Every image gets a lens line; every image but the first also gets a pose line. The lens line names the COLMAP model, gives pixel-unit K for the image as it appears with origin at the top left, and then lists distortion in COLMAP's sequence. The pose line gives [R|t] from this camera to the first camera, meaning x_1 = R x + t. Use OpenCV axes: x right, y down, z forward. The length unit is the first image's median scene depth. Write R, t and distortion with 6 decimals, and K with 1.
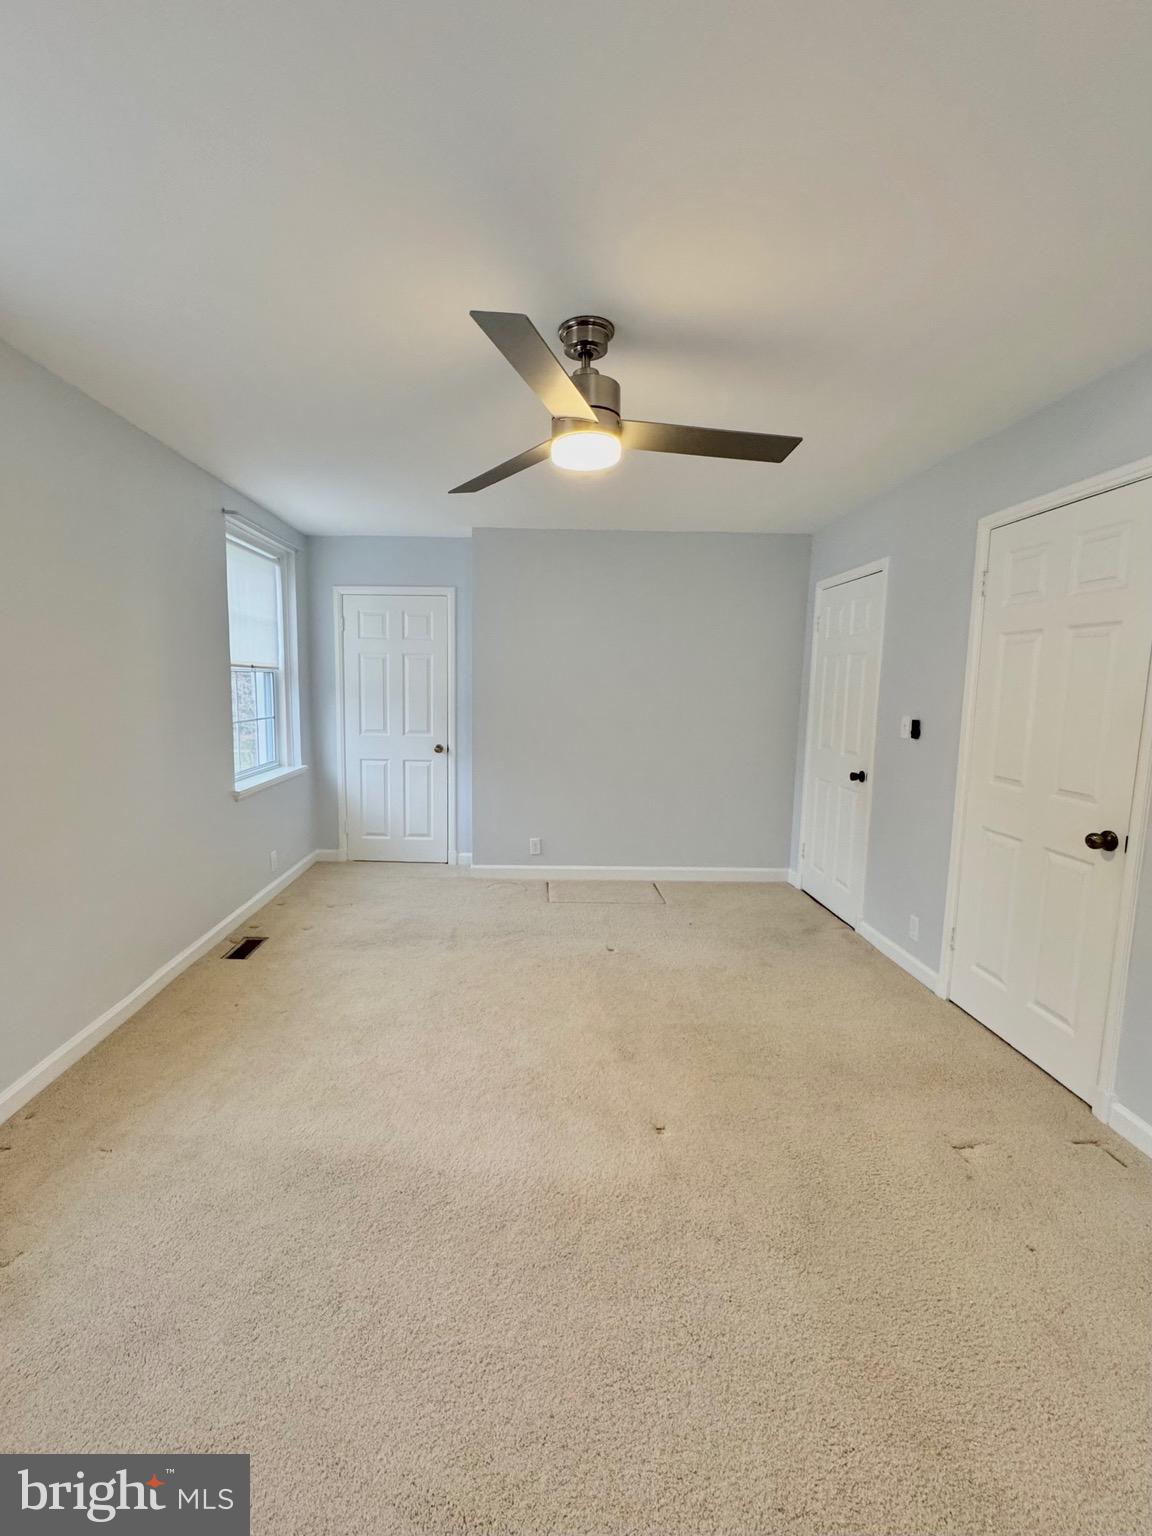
lens RADIAL K [[630.7, 0, 570.0], [0, 630.7, 767.8], [0, 0, 1]] dist [0.000248, 0.000612]
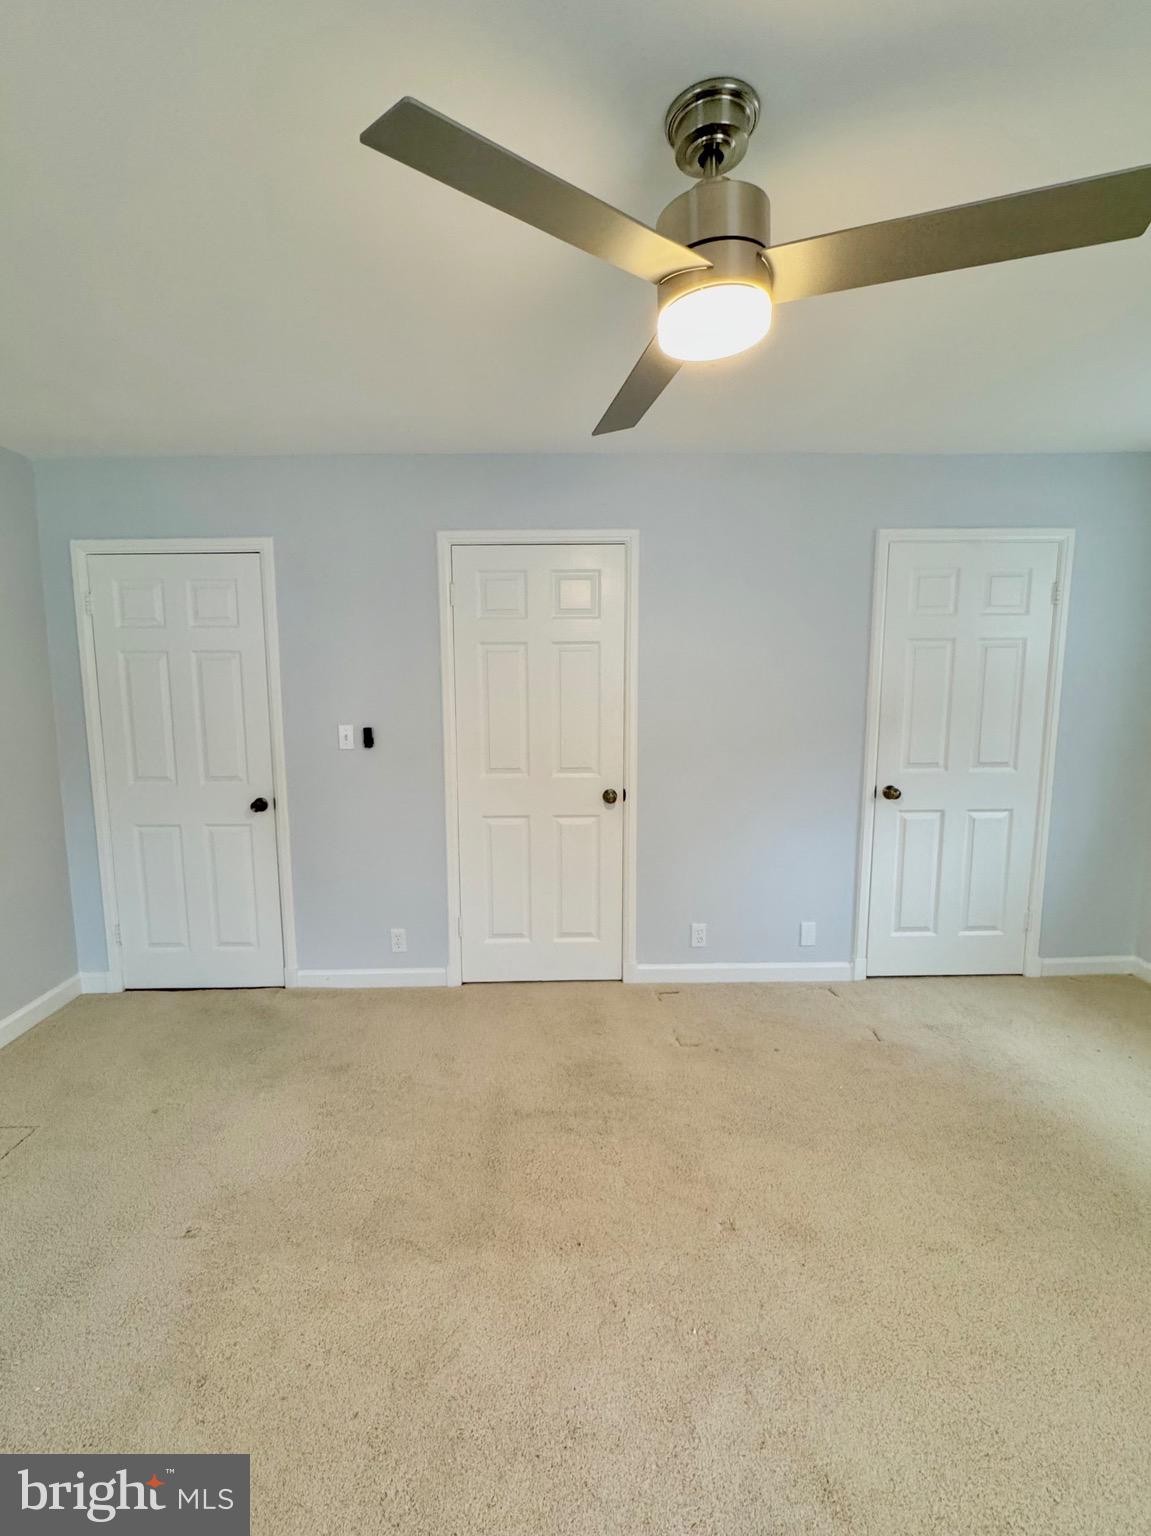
lens RADIAL K [[630.7, 0, 569.5], [0, 630.7, 767.8], [0, 0, 1]] dist [0.000248, 0.000612]
pose [[0.067438, -0.142612, 0.987479, -0.364525], [0.143604, 0.980814, 0.131842, -0.098348], [-0.987335, 0.132914, 0.086624, 0.636094]]
